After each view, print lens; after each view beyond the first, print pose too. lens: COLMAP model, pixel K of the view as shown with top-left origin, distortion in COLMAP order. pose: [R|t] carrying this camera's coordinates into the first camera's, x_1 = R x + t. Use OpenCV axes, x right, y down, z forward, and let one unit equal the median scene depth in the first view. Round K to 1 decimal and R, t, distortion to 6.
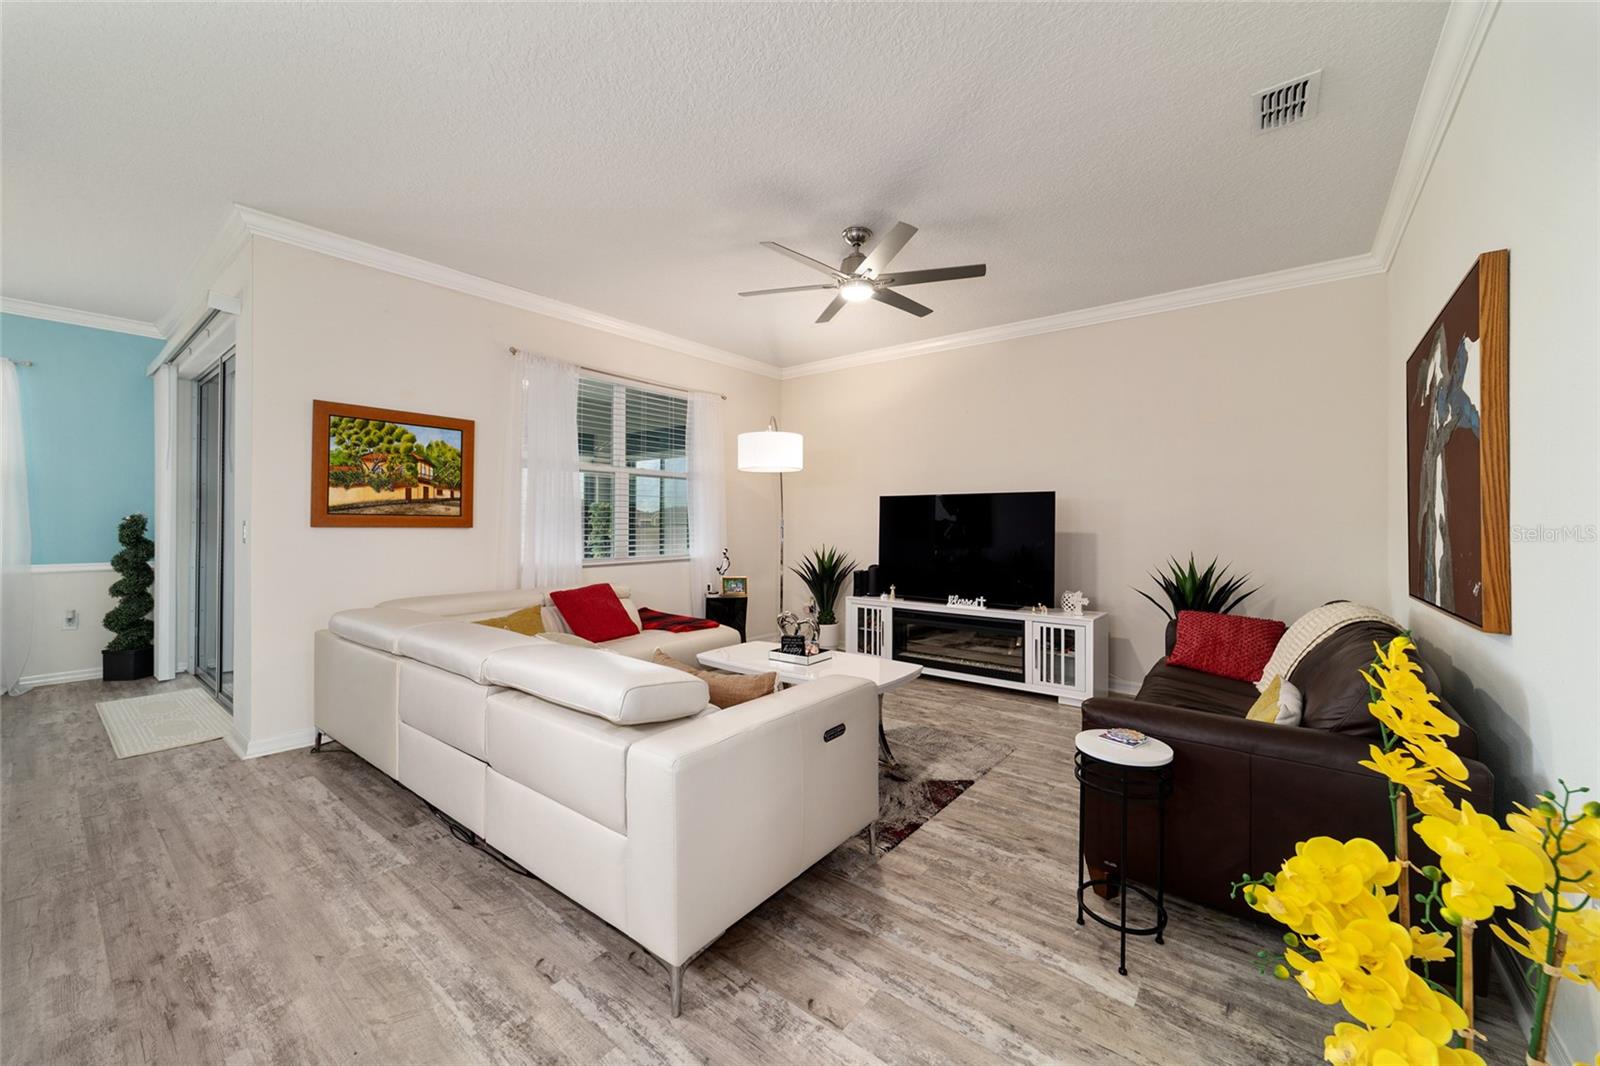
lens RADIAL K [[616.2, 0, 802.2], [0, 616.2, 519.7], [0, 0, 1]] dist [-0.015672, 0.006816]
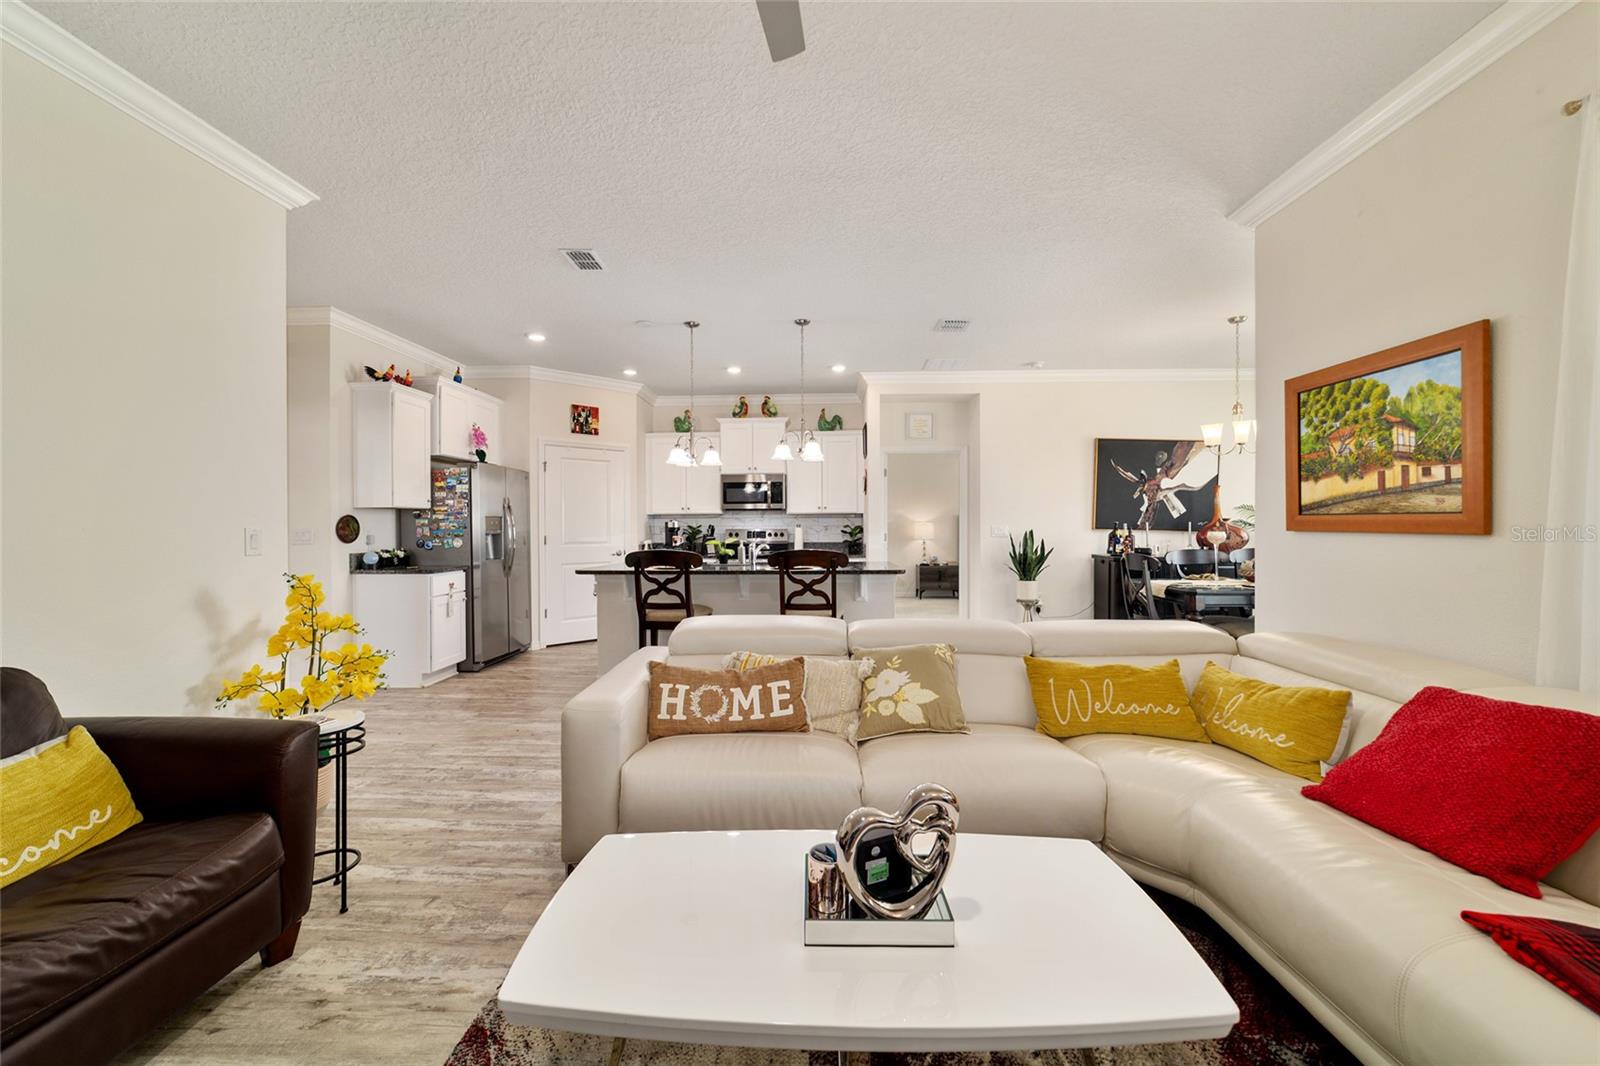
lens RADIAL K [[616.2, 0, 797.5], [0, 616.2, 526.9], [0, 0, 1]] dist [-0.015672, 0.006816]
pose [[-0.809188, 0.001248, -0.587549, 0.220741], [0.004218, 0.999984, -0.003685, 0.006396], [0.587535, -0.005460, -0.809180, 1.150013]]
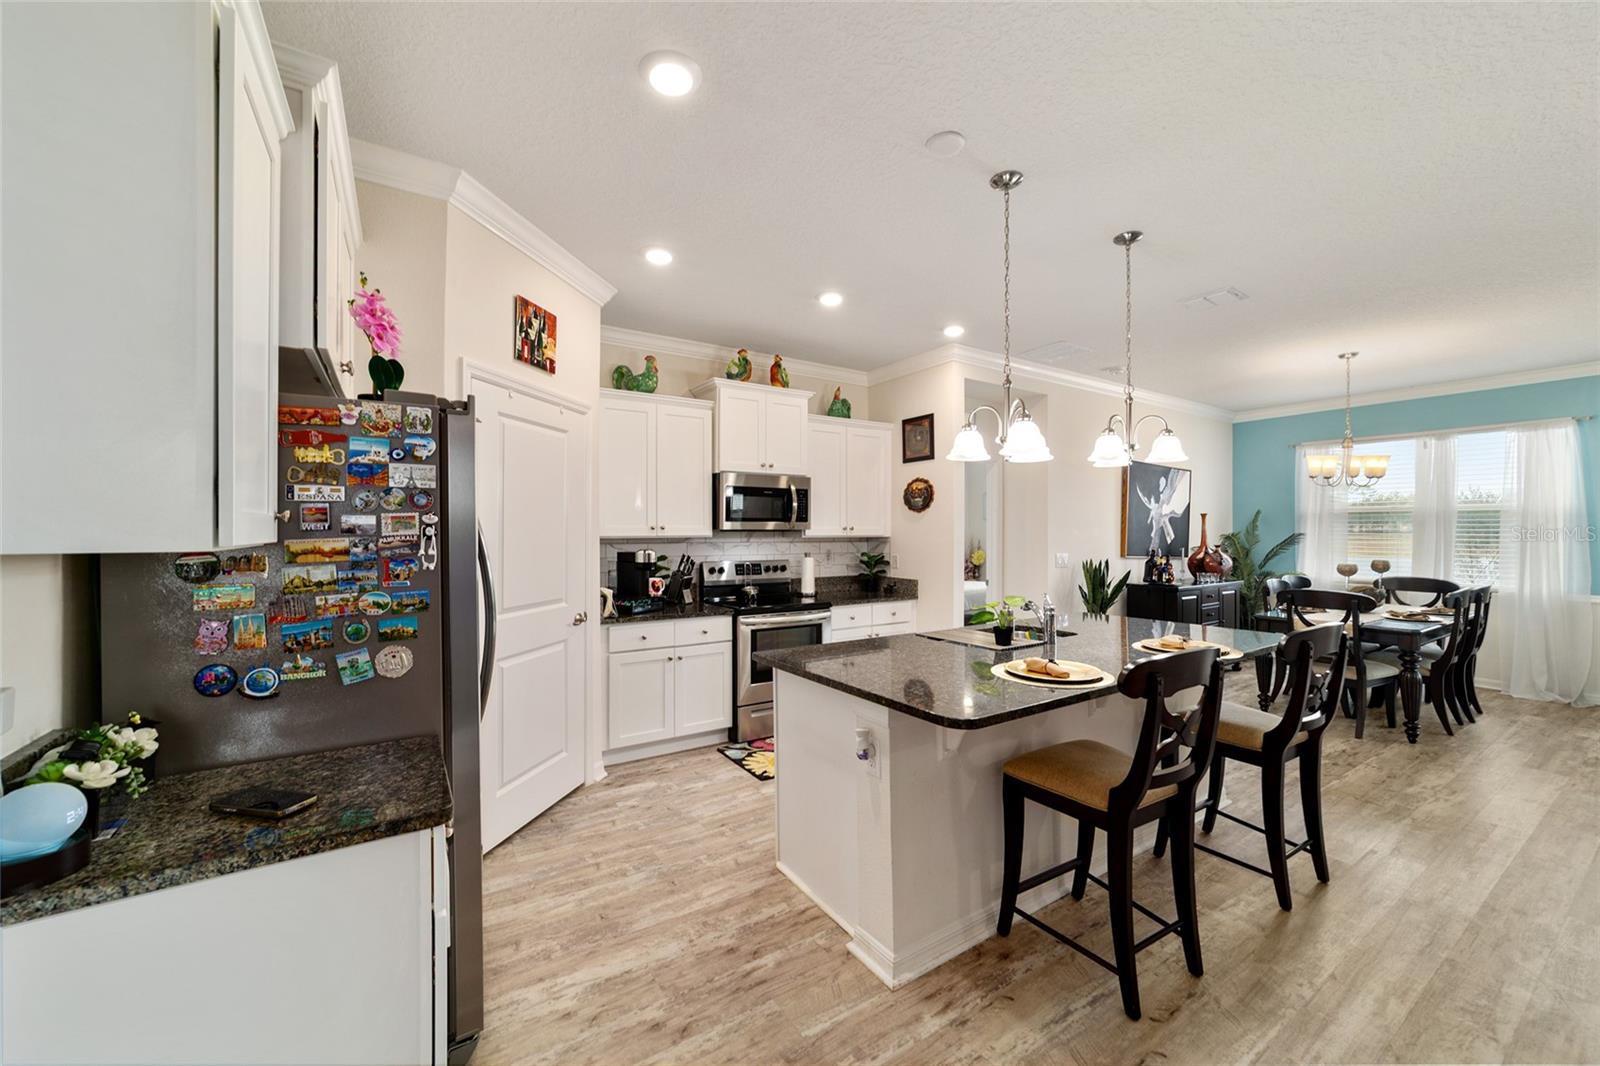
lens RADIAL K [[616.2, 0, 798.4], [0, 616.2, 525.8], [0, 0, 1]] dist [-0.015672, 0.006816]
pose [[-0.319852, -0.011385, -0.947399, 0.324864], [0.000873, 0.999924, -0.012310, -0.049650], [0.947467, -0.004764, -0.319818, -0.023612]]
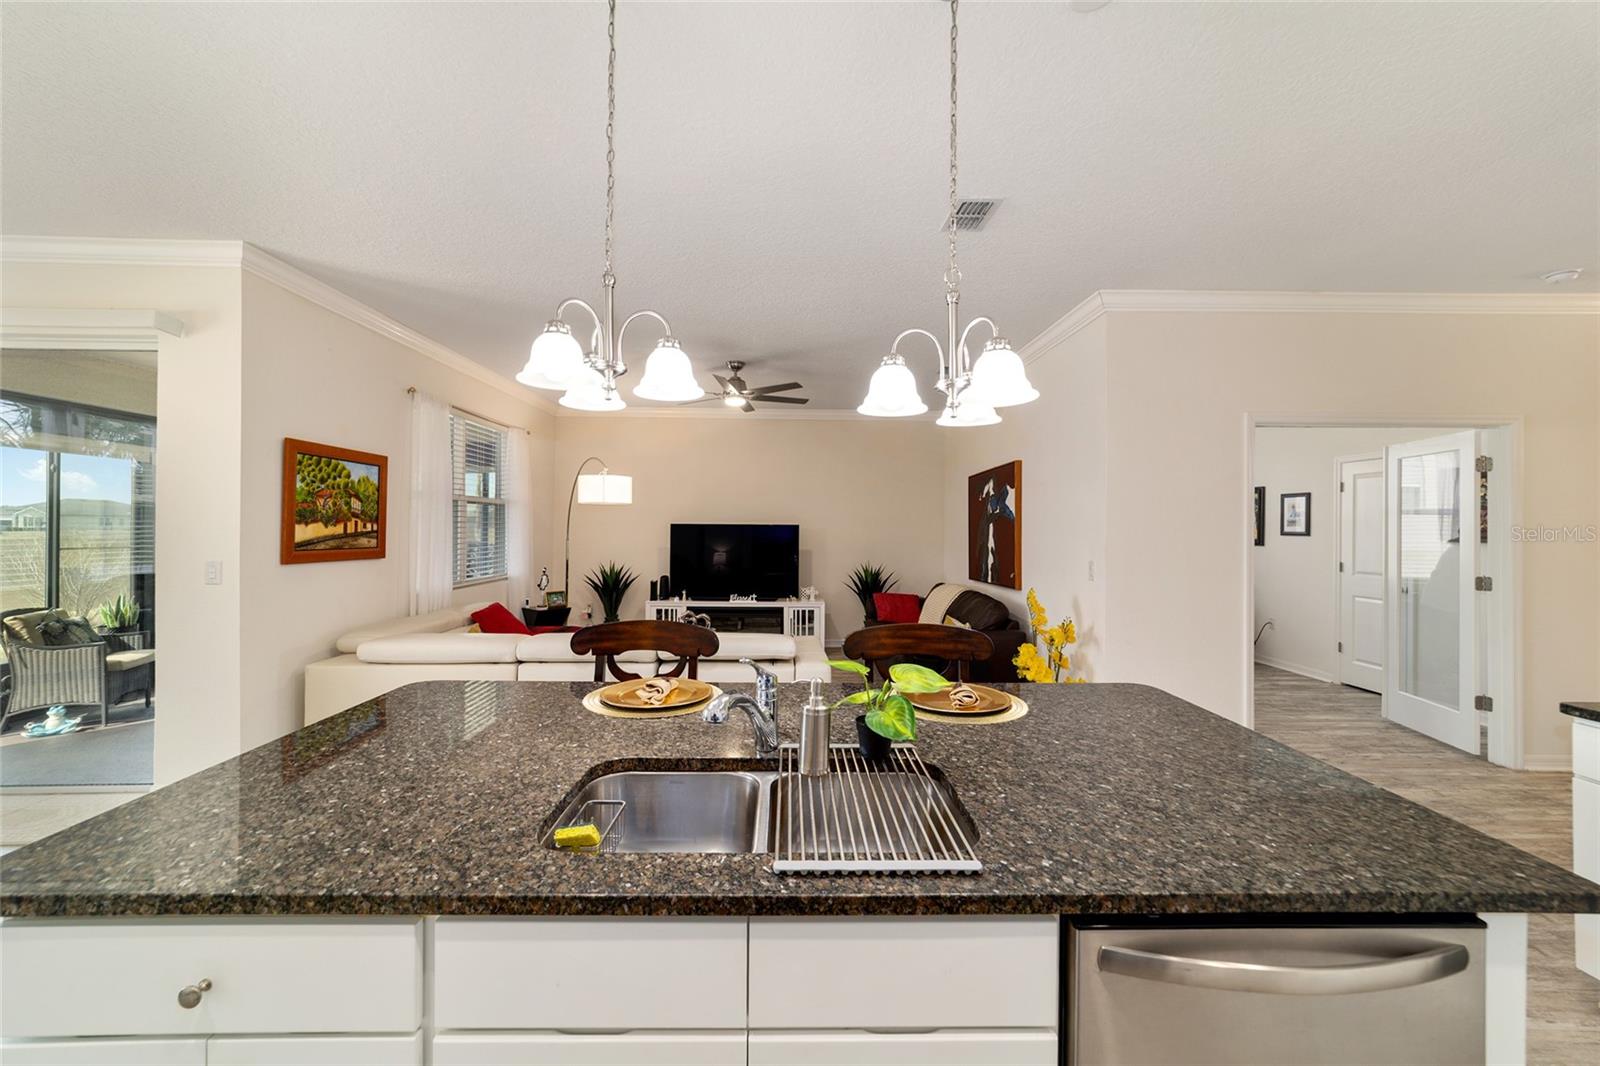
lens RADIAL K [[616.2, 0, 796.1], [0, 616.2, 529.0], [0, 0, 1]] dist [-0.015672, 0.006816]
pose [[0.775996, 0.002191, 0.630734, -0.699538], [-0.008268, 0.999943, 0.006698, -0.053437], [-0.630684, -0.010413, 0.775970, -0.277617]]
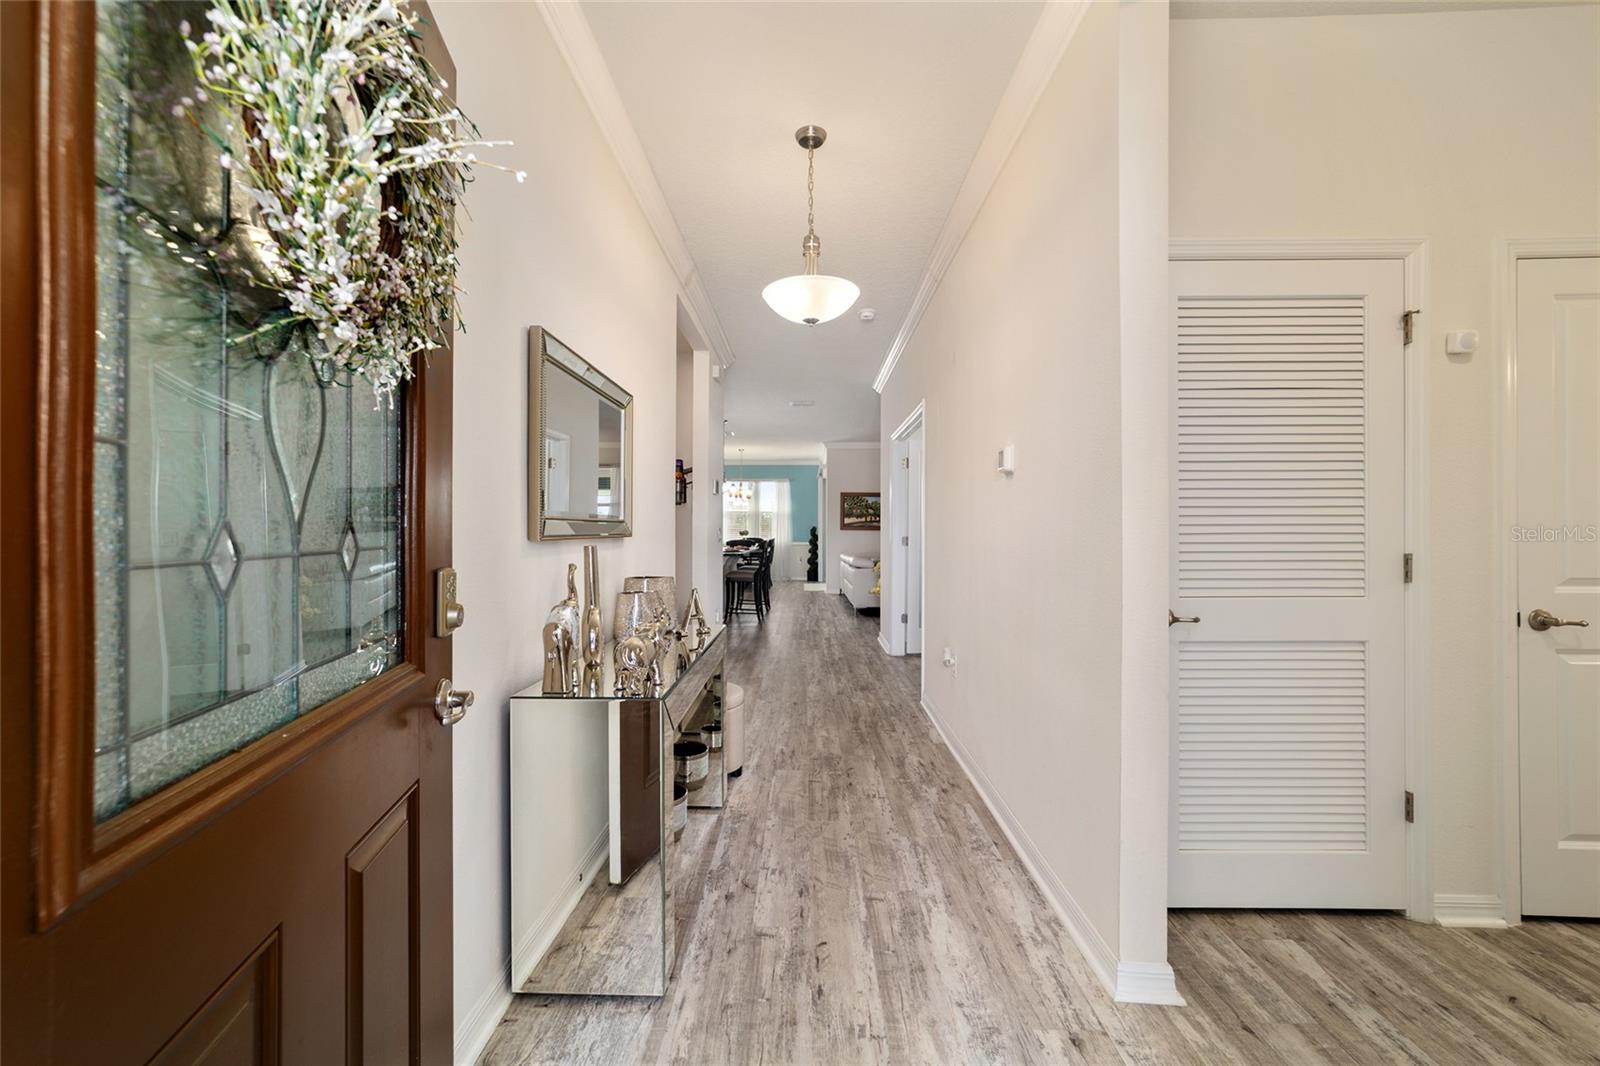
lens RADIAL K [[616.2, 0, 797.7], [0, 616.2, 529.3], [0, 0, 1]] dist [-0.015672, 0.006816]
pose [[0.609173, -0.002795, -0.793033, 1.578098], [0.007149, 0.999973, 0.001967, 0.000062], [0.793005, -0.006867, 0.609176, -1.135189]]
